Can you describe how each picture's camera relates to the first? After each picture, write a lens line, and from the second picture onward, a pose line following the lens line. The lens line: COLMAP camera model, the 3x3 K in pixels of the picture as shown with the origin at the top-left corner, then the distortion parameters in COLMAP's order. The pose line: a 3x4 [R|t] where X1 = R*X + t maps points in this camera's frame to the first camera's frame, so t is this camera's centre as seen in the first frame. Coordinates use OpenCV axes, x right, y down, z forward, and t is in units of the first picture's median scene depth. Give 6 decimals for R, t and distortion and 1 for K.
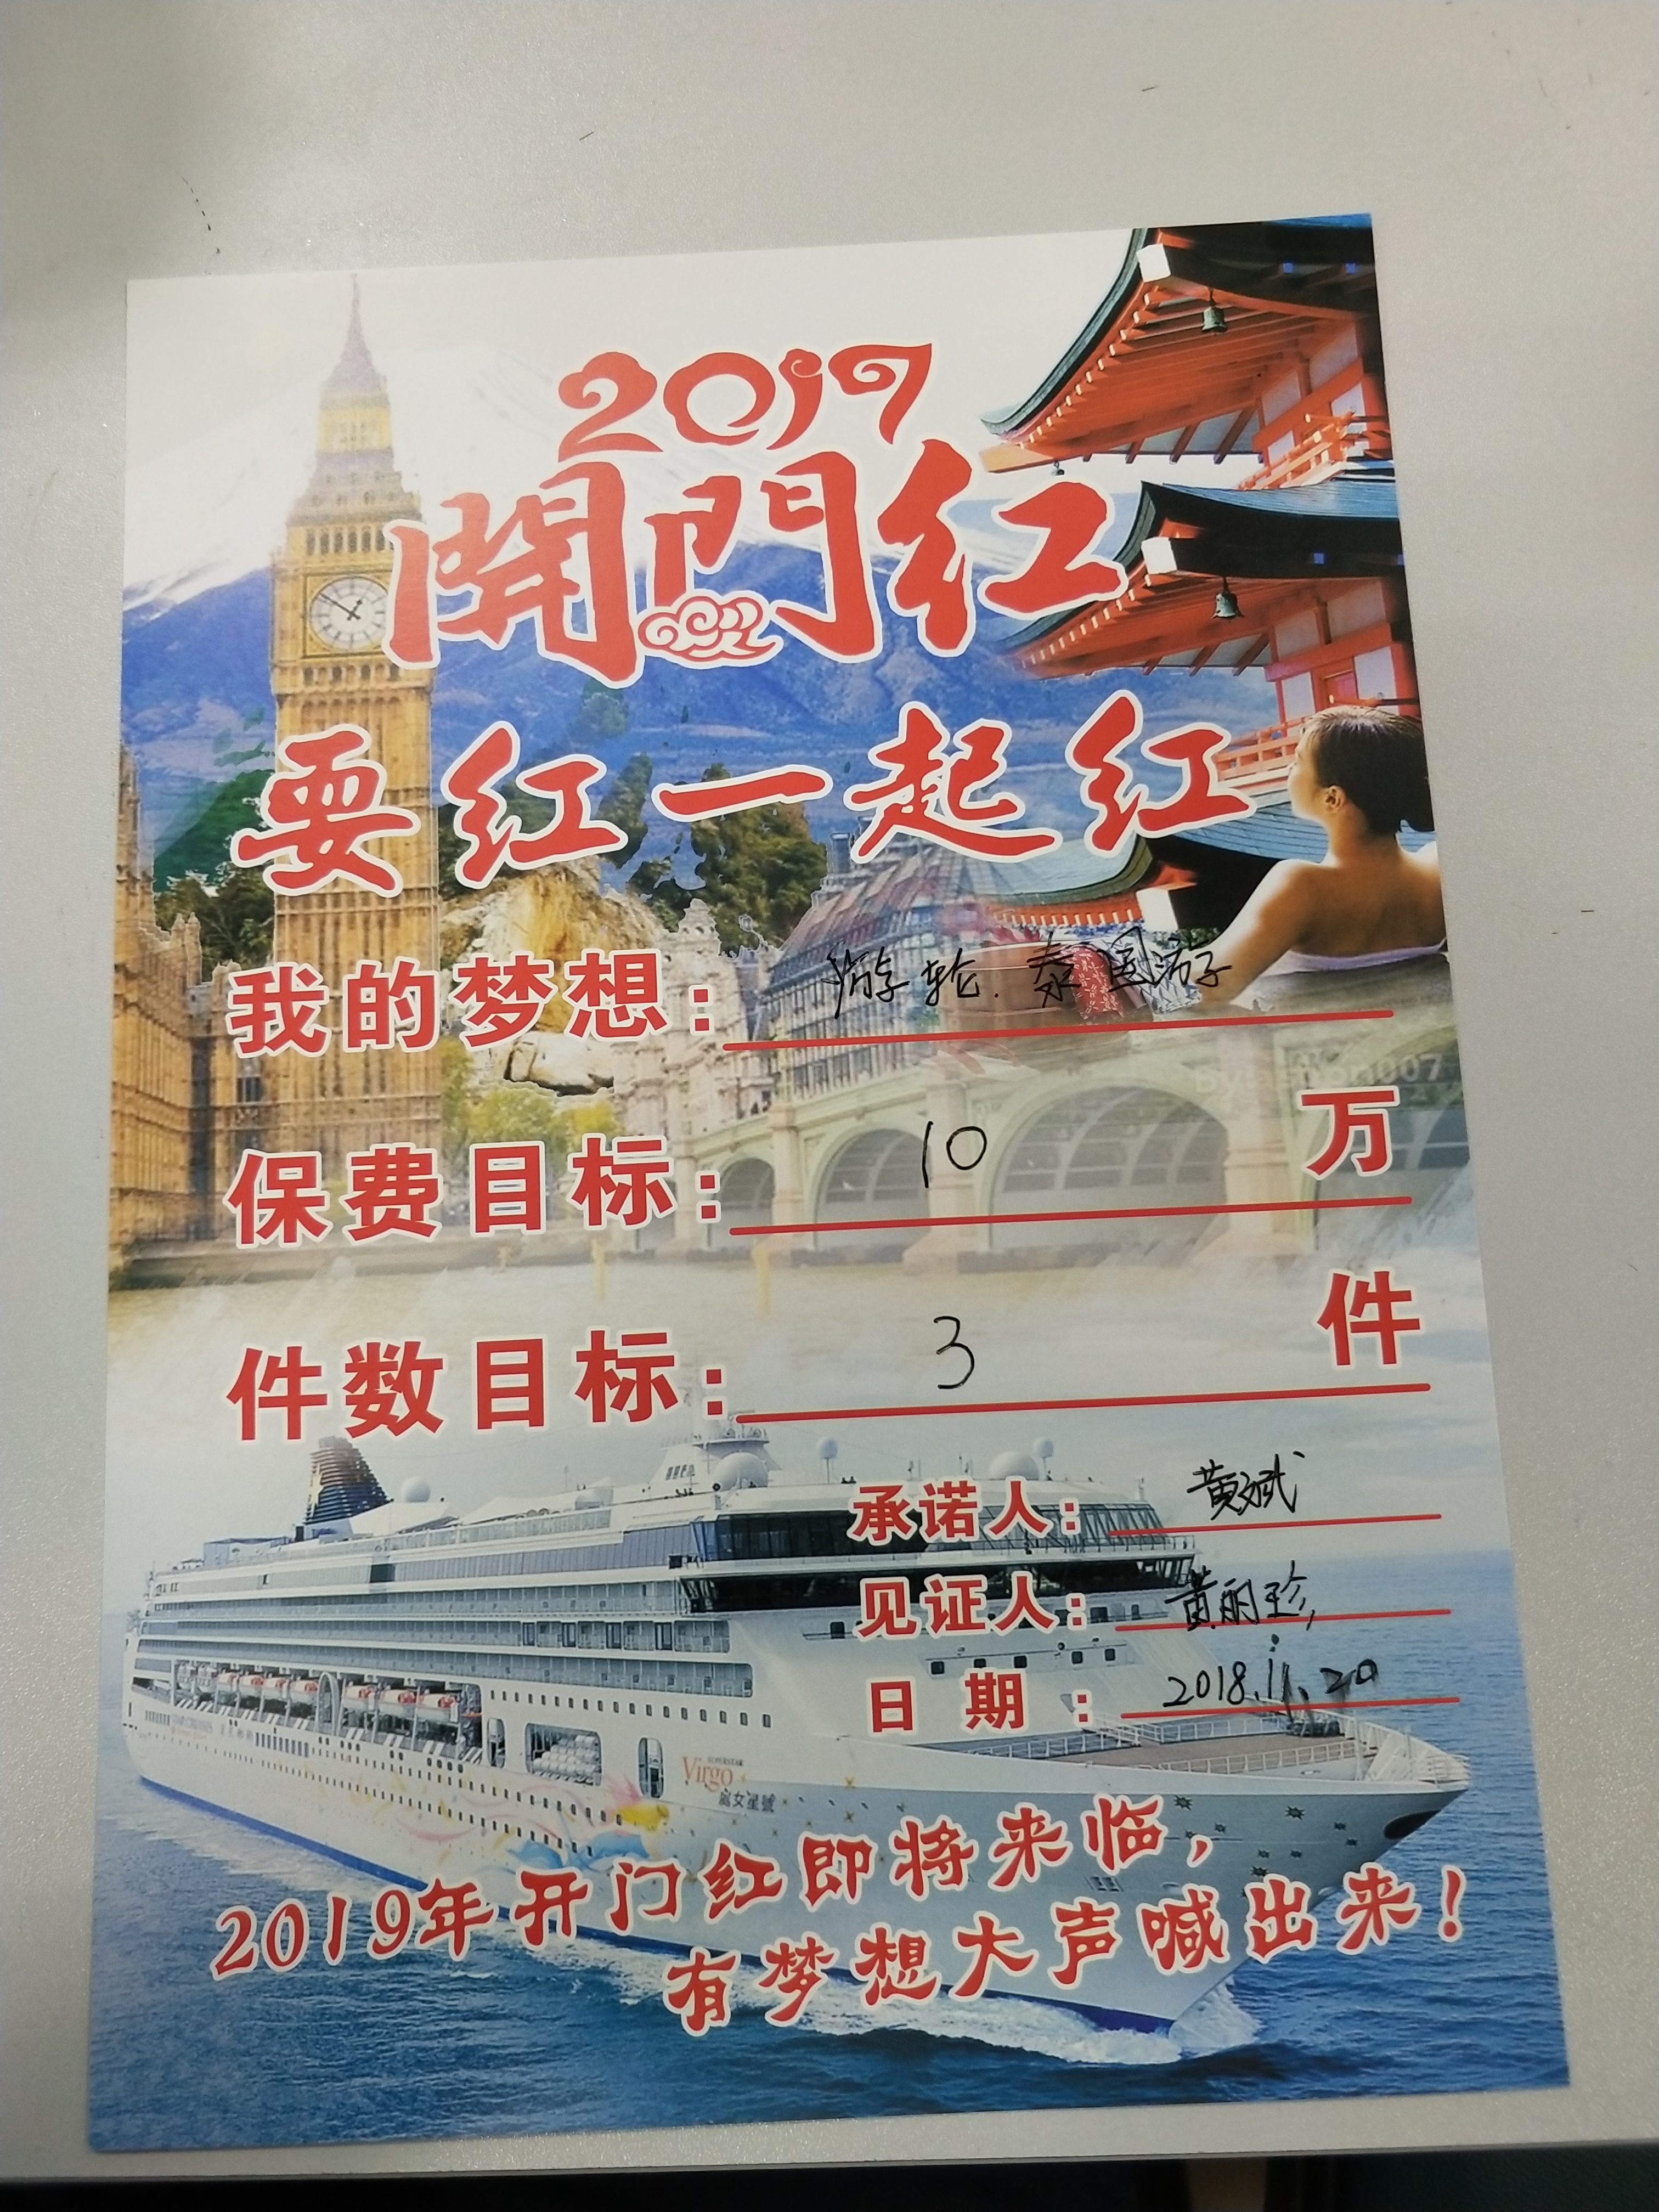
lens RADIAL K [[1928.6, 0, 828.4], [0, 1928.6, 1104.2], [0, 0, 1]] dist [0.009751, 0.001407]
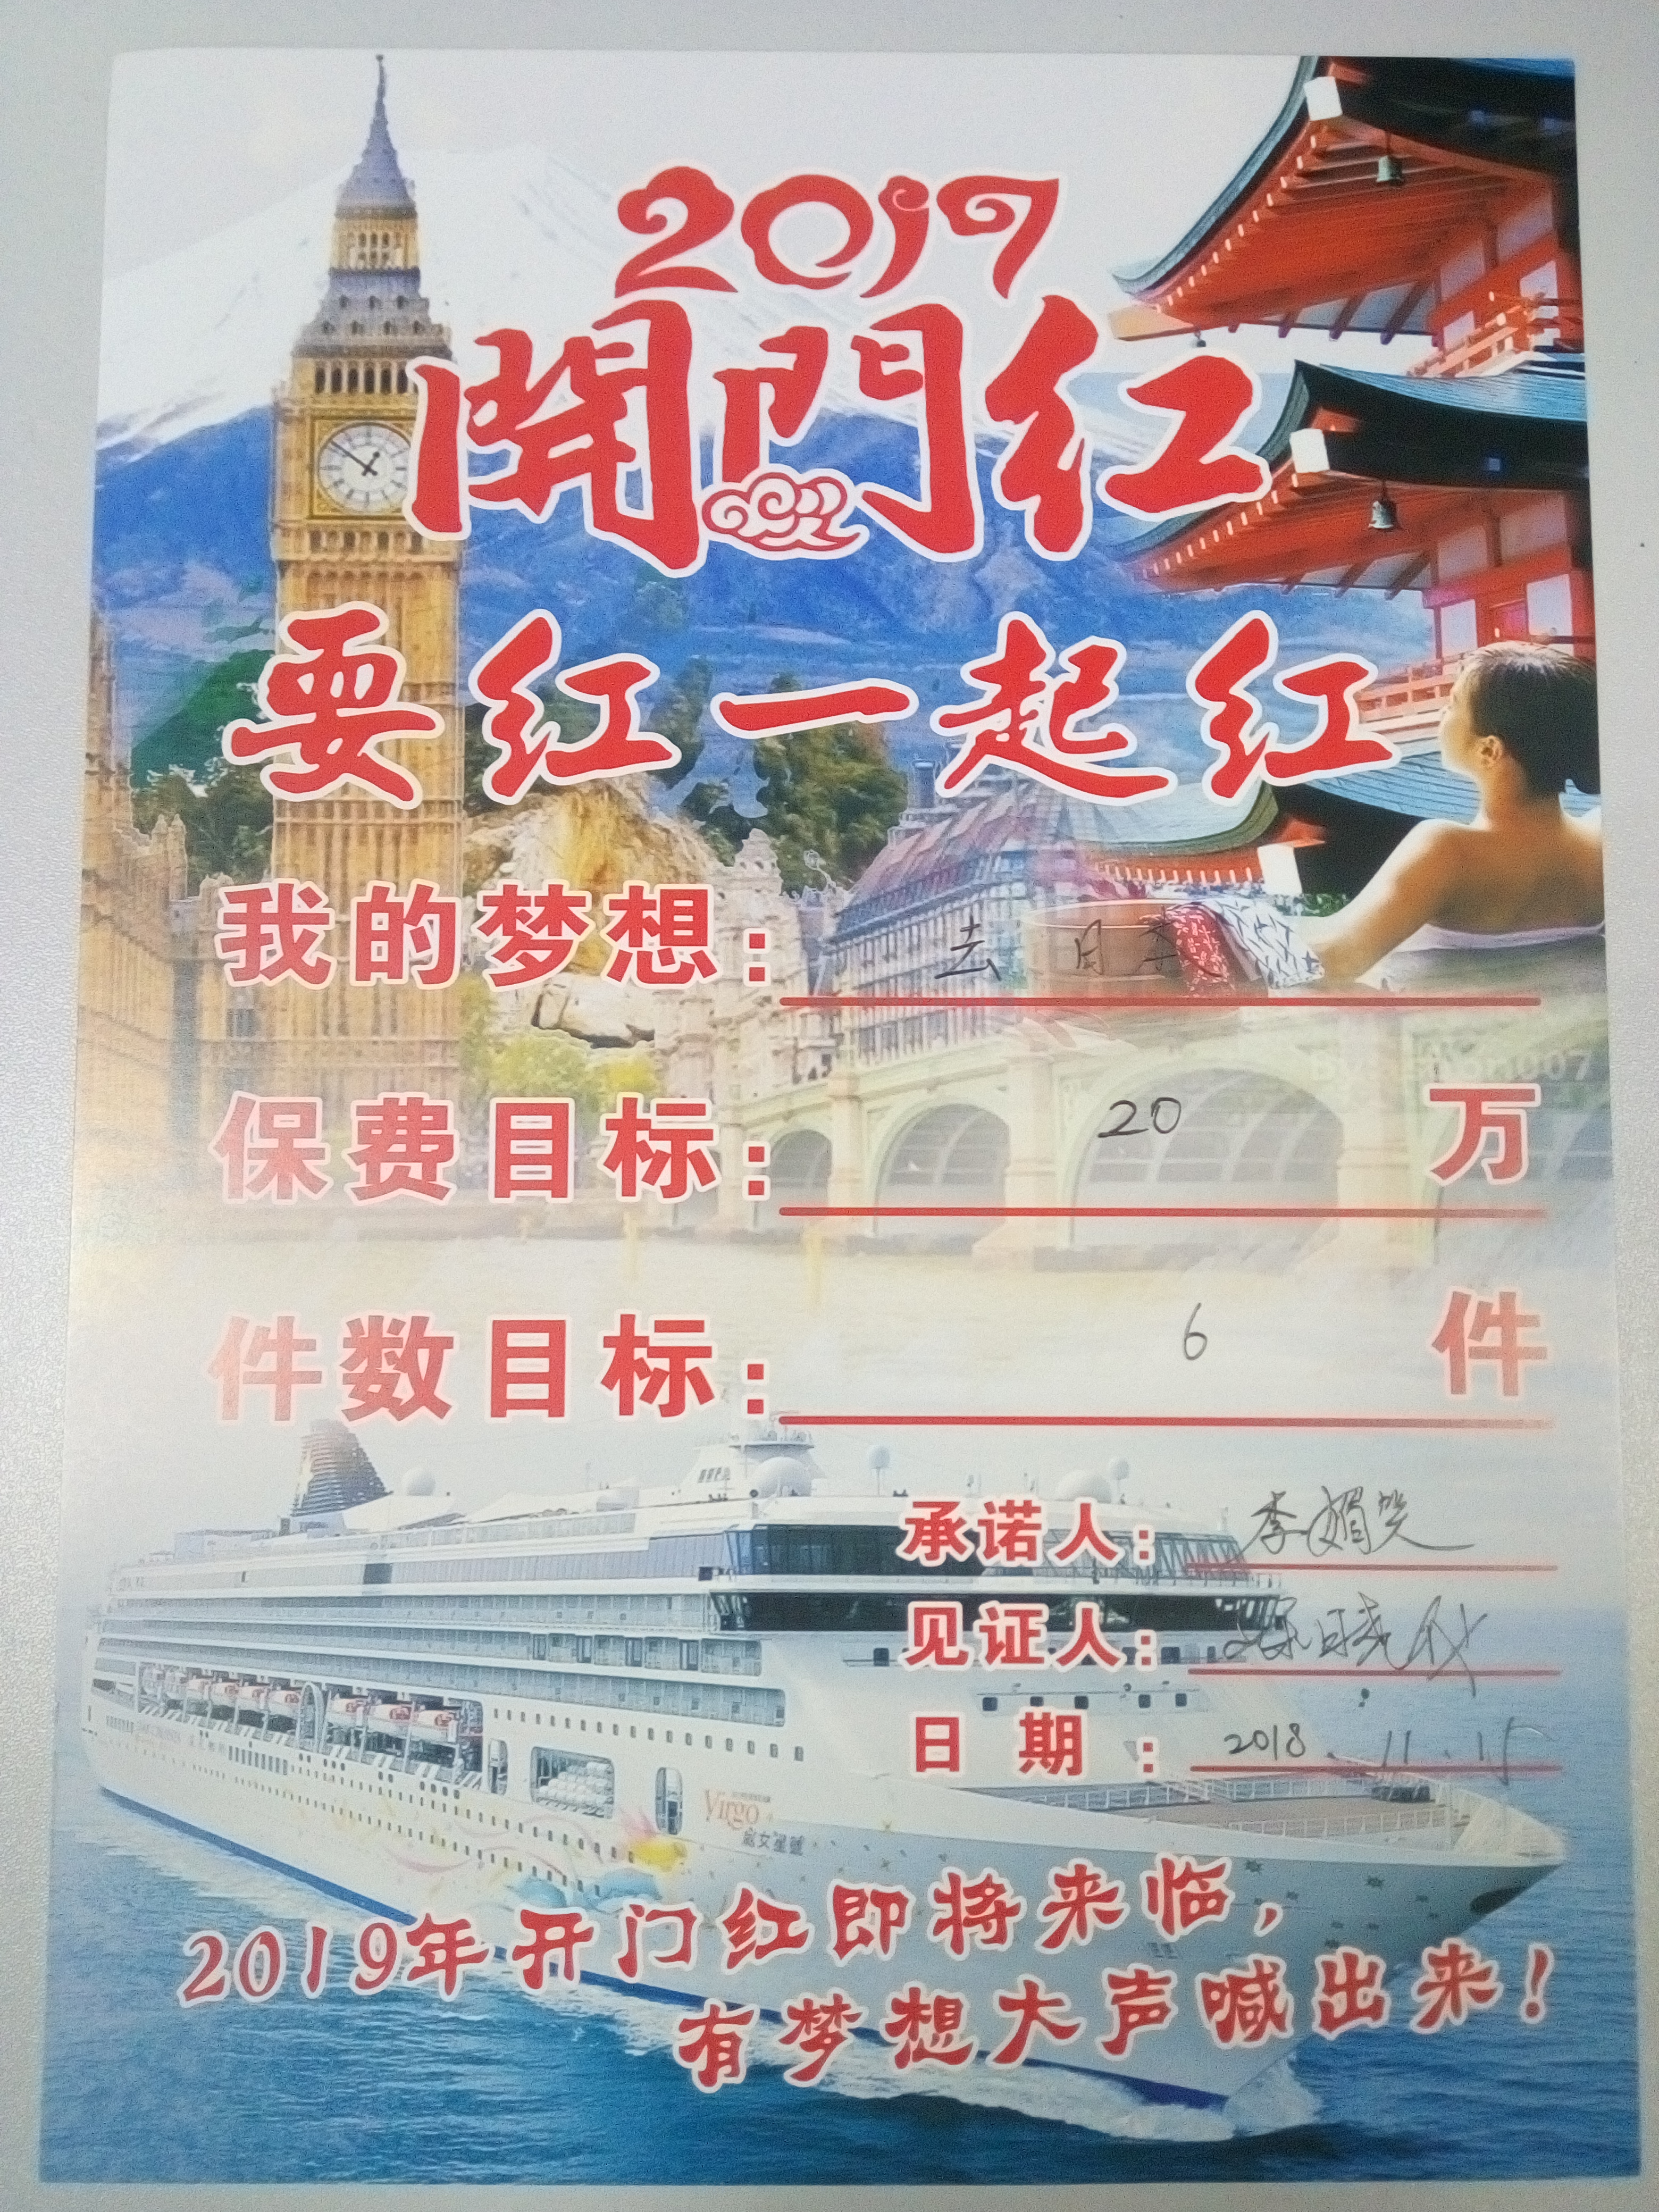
lens RADIAL K [[893.2, 0, 889.6], [0, 893.2, 1185.5], [0, 0, 1]] dist [-0.003493, -0.000382]
pose [[0.998360, 0.045617, 0.034591, -0.015217], [-0.049733, 0.990347, 0.129385, -0.001473], [-0.028355, -0.130893, 0.990991, 0.587698]]
